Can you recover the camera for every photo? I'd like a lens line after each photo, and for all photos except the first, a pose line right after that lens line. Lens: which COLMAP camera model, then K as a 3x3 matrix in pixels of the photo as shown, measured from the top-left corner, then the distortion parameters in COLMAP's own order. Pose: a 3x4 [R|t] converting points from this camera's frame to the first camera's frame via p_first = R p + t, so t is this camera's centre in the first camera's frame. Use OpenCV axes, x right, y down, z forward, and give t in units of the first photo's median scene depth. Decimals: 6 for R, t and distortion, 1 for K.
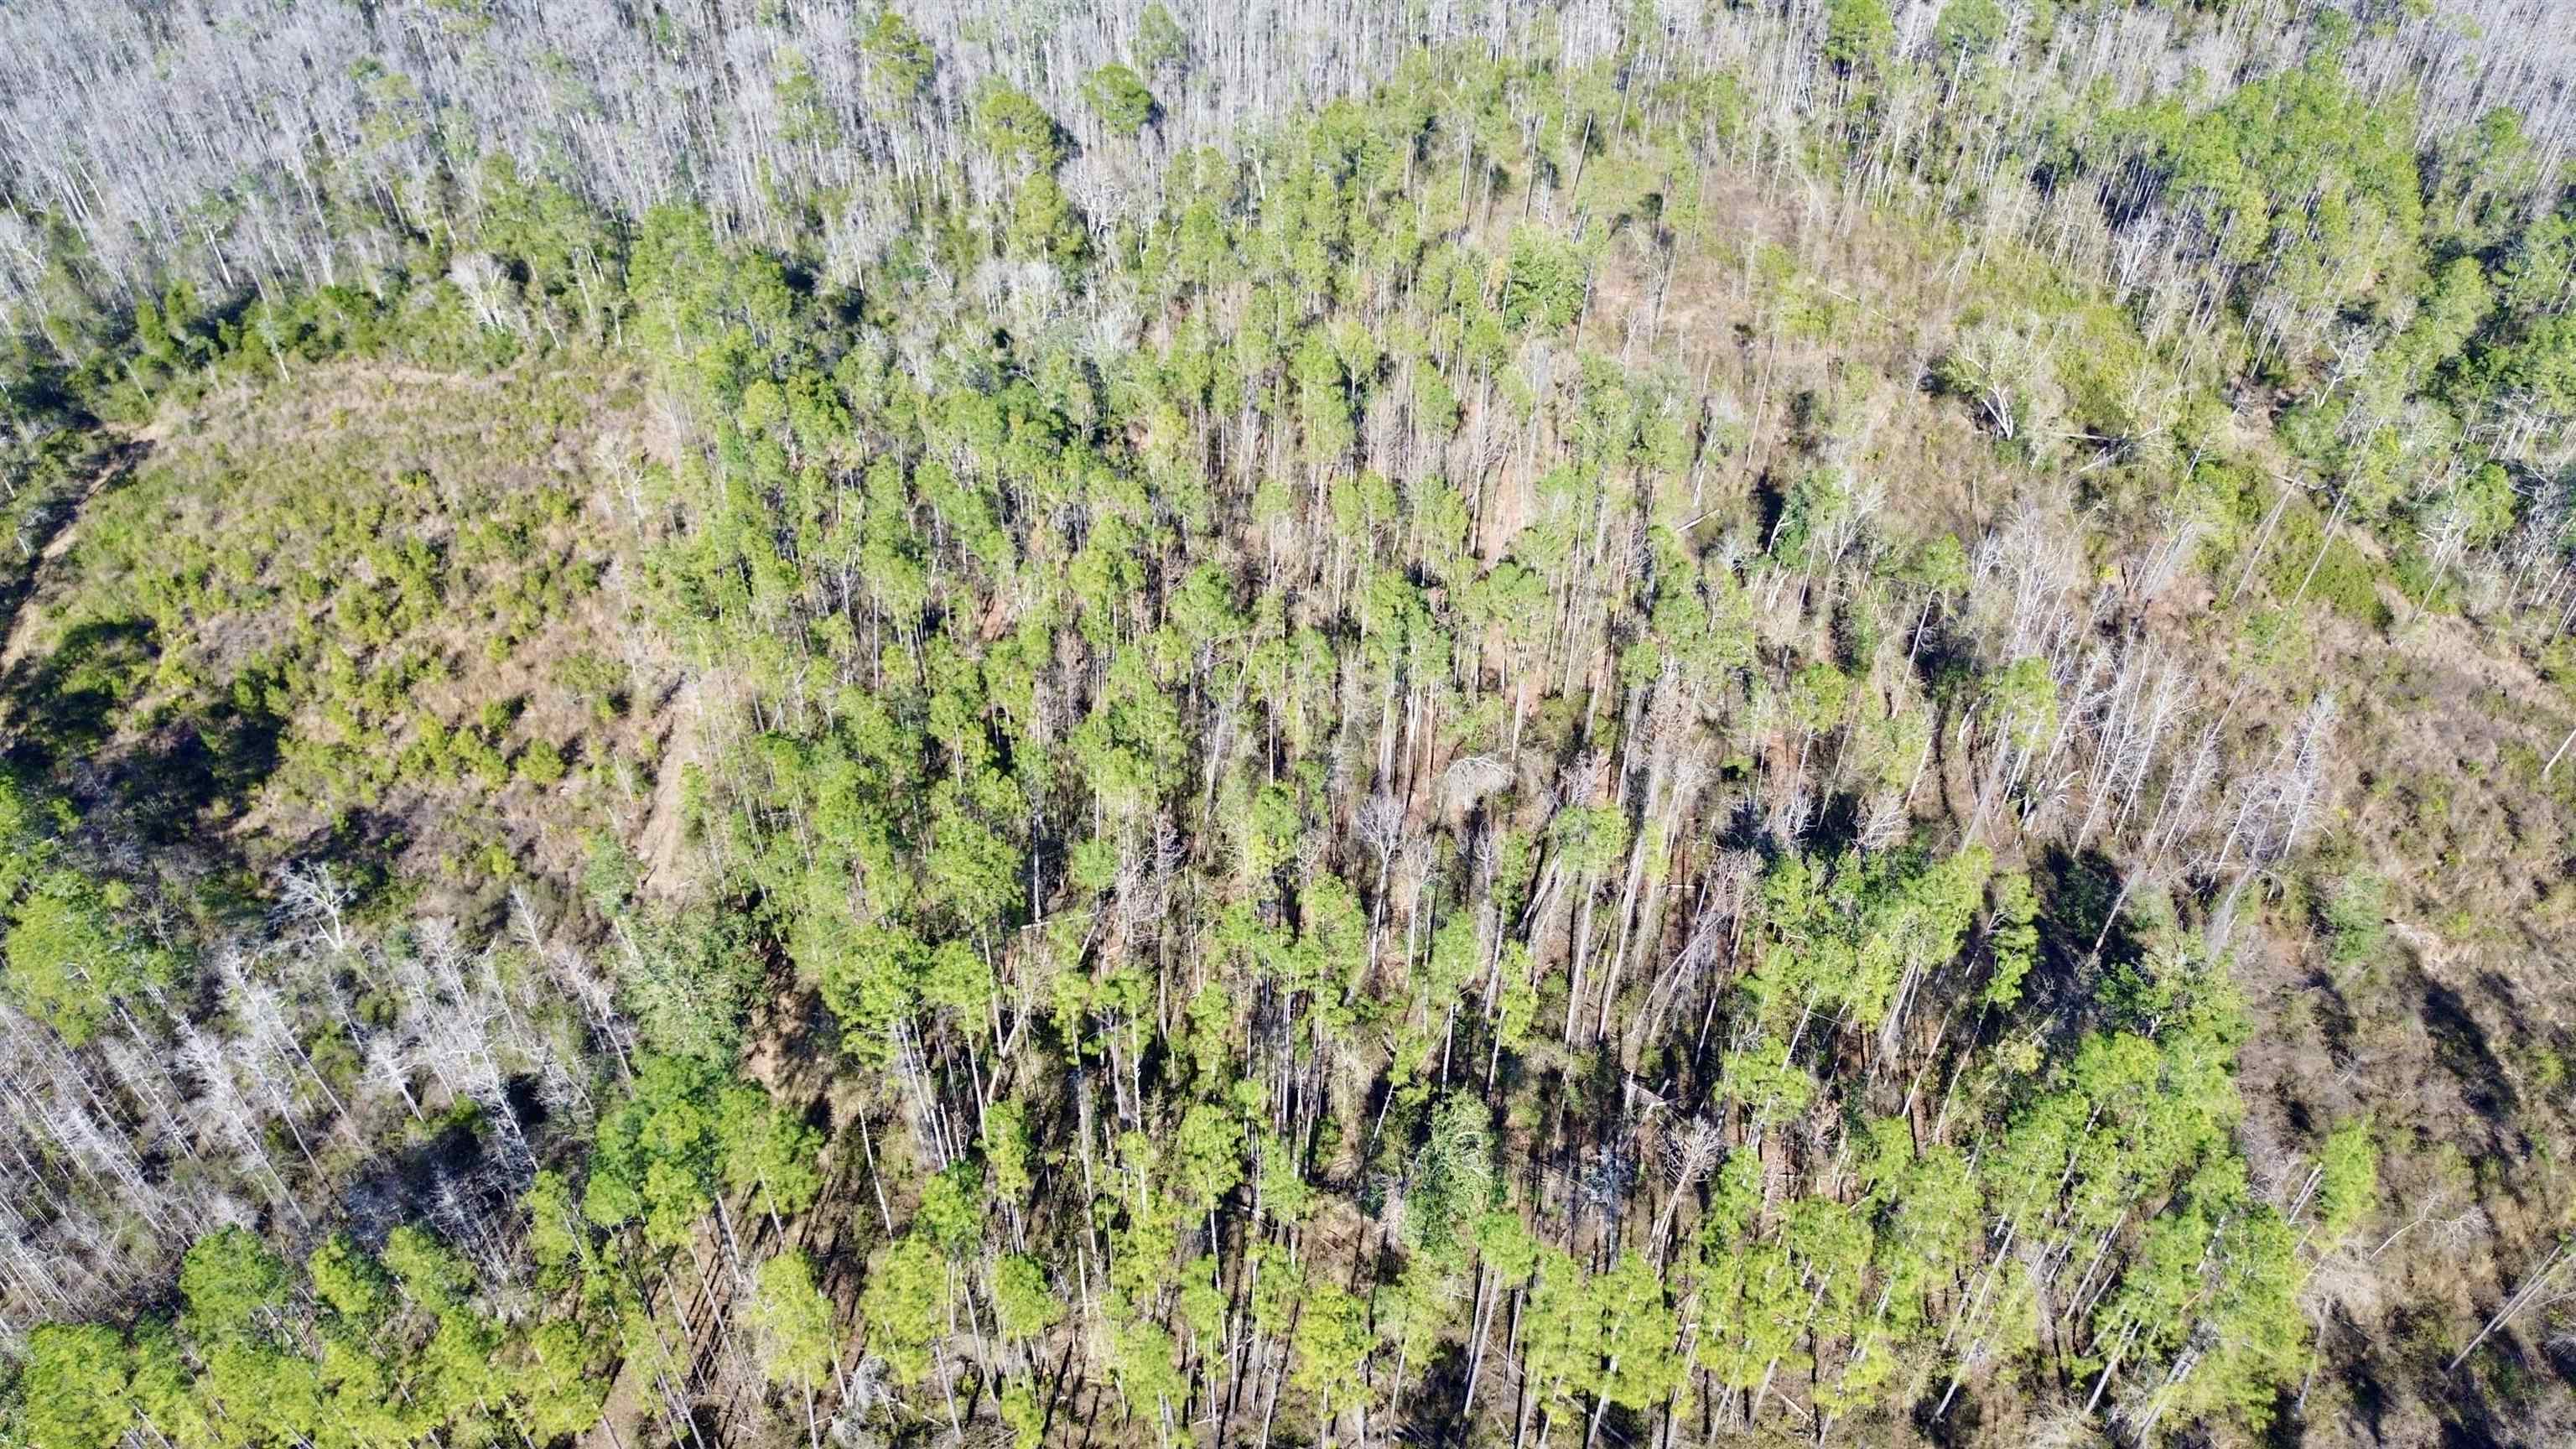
lens RADIAL K [[1814.4, 0, 1280.0], [0, 1814.4, 719.0], [0, 0, 1]] dist [0.024901, -0.012098]
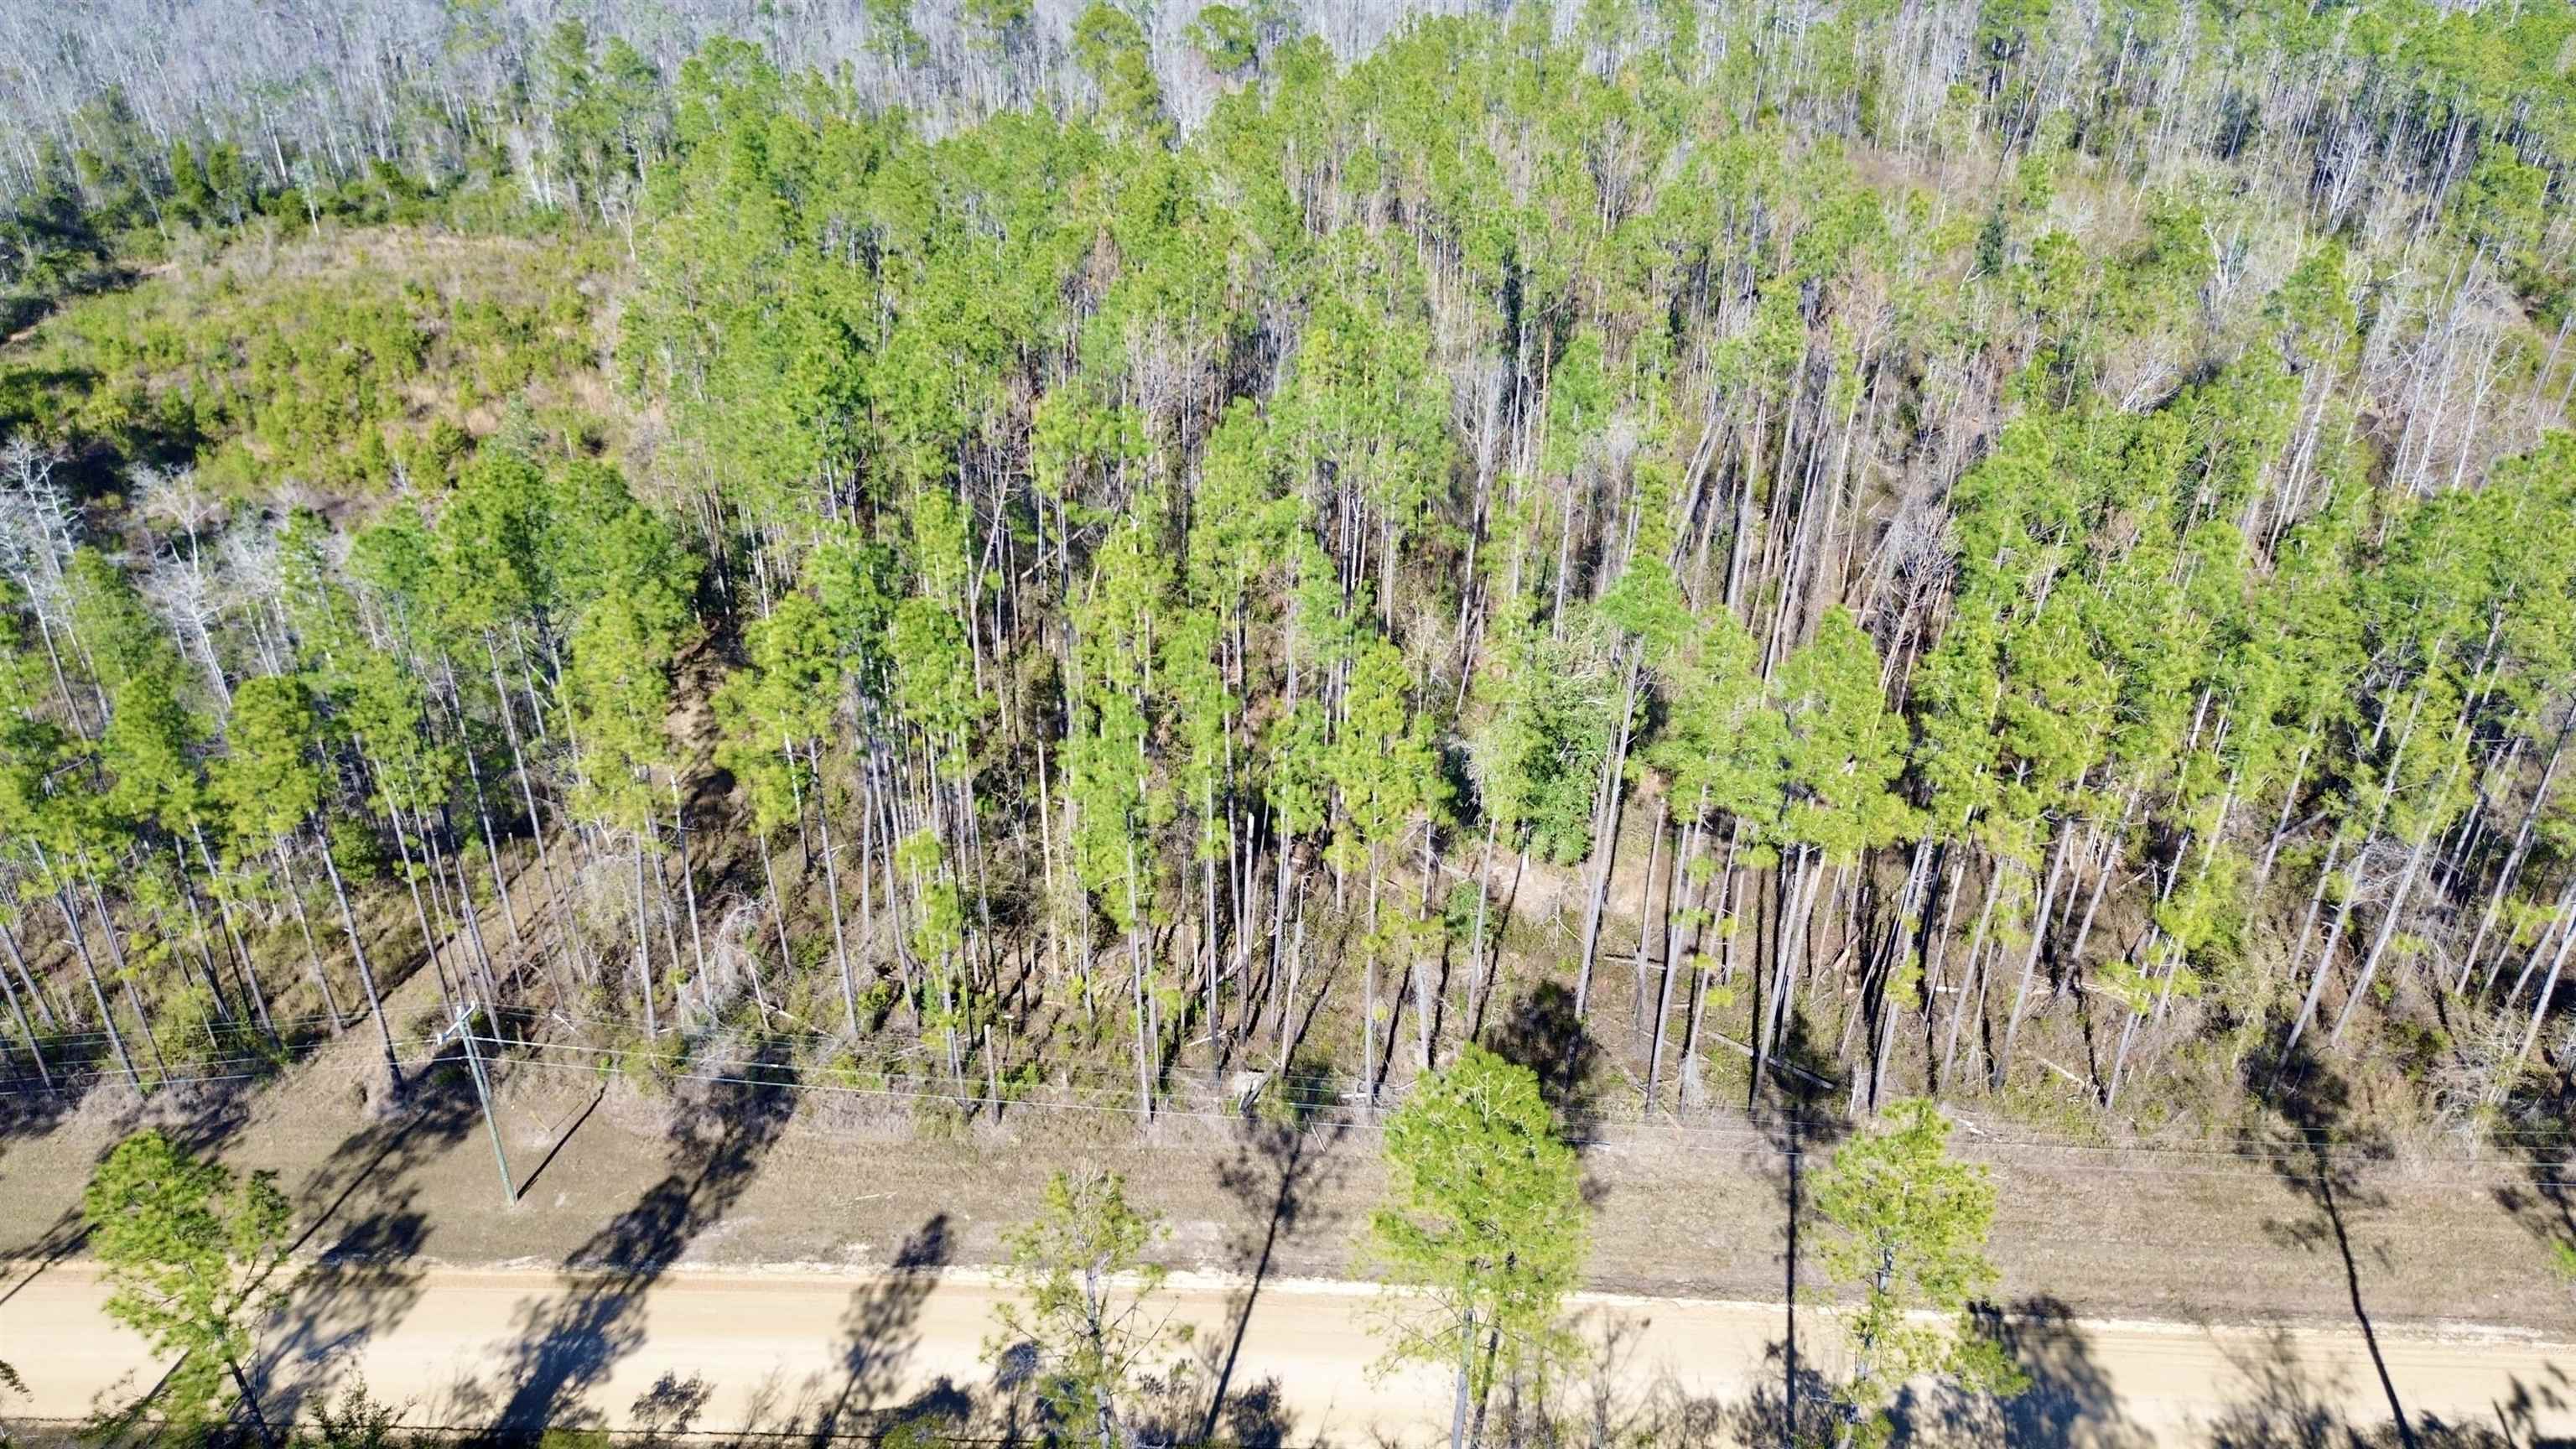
lens RADIAL K [[1814.4, 0, 1289.0], [0, 1814.4, 723.1], [0, 0, 1]] dist [0.024901, -0.012098]
pose [[0.997666, 0.031051, -0.060815, 0.016152], [-0.042817, 0.978258, -0.202924, 0.214644], [0.053191, 0.205055, 0.977304, 0.155199]]
